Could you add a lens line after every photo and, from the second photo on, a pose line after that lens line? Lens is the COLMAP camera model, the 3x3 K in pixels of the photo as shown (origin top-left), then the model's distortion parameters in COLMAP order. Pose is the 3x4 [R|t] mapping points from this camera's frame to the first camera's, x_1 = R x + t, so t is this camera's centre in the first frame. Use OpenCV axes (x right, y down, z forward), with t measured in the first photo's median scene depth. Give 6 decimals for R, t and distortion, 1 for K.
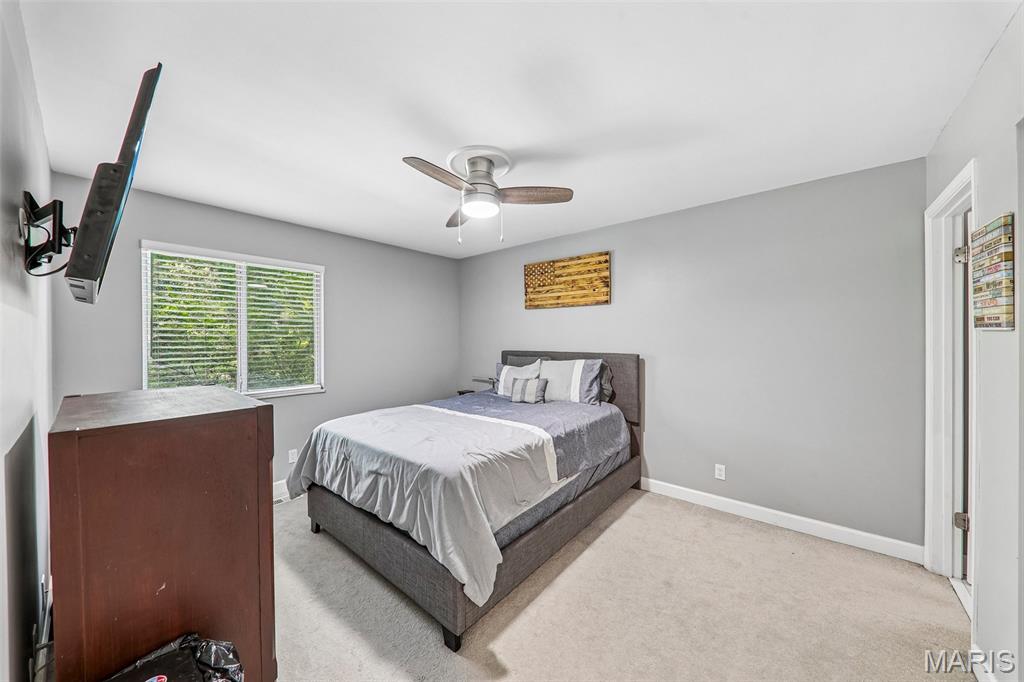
lens RADIAL K [[355.3, 0, 511.7], [0, 355.3, 341.0], [0, 0, 1]] dist [0.001171, -0.000178]
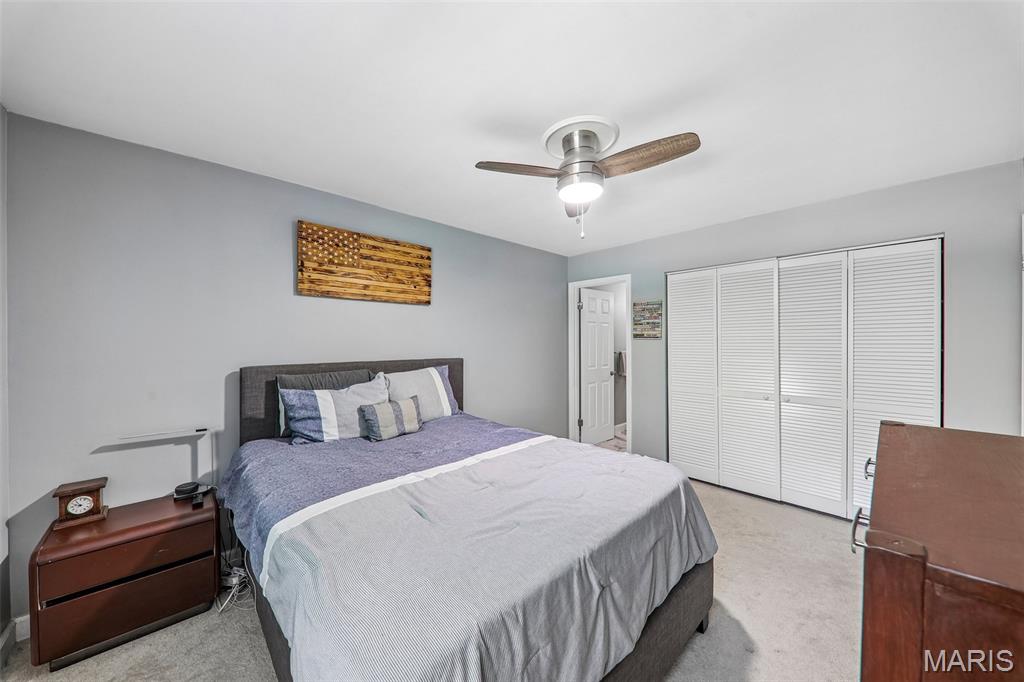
lens RADIAL K [[355.3, 0, 511.7], [0, 355.3, 341.0], [0, 0, 1]] dist [0.001171, -0.000178]
pose [[0.111265, 0.003951, 0.993783, -0.571750], [0.011348, 0.999922, -0.005246, -0.004299], [-0.993726, 0.011861, 0.111211, 0.640611]]
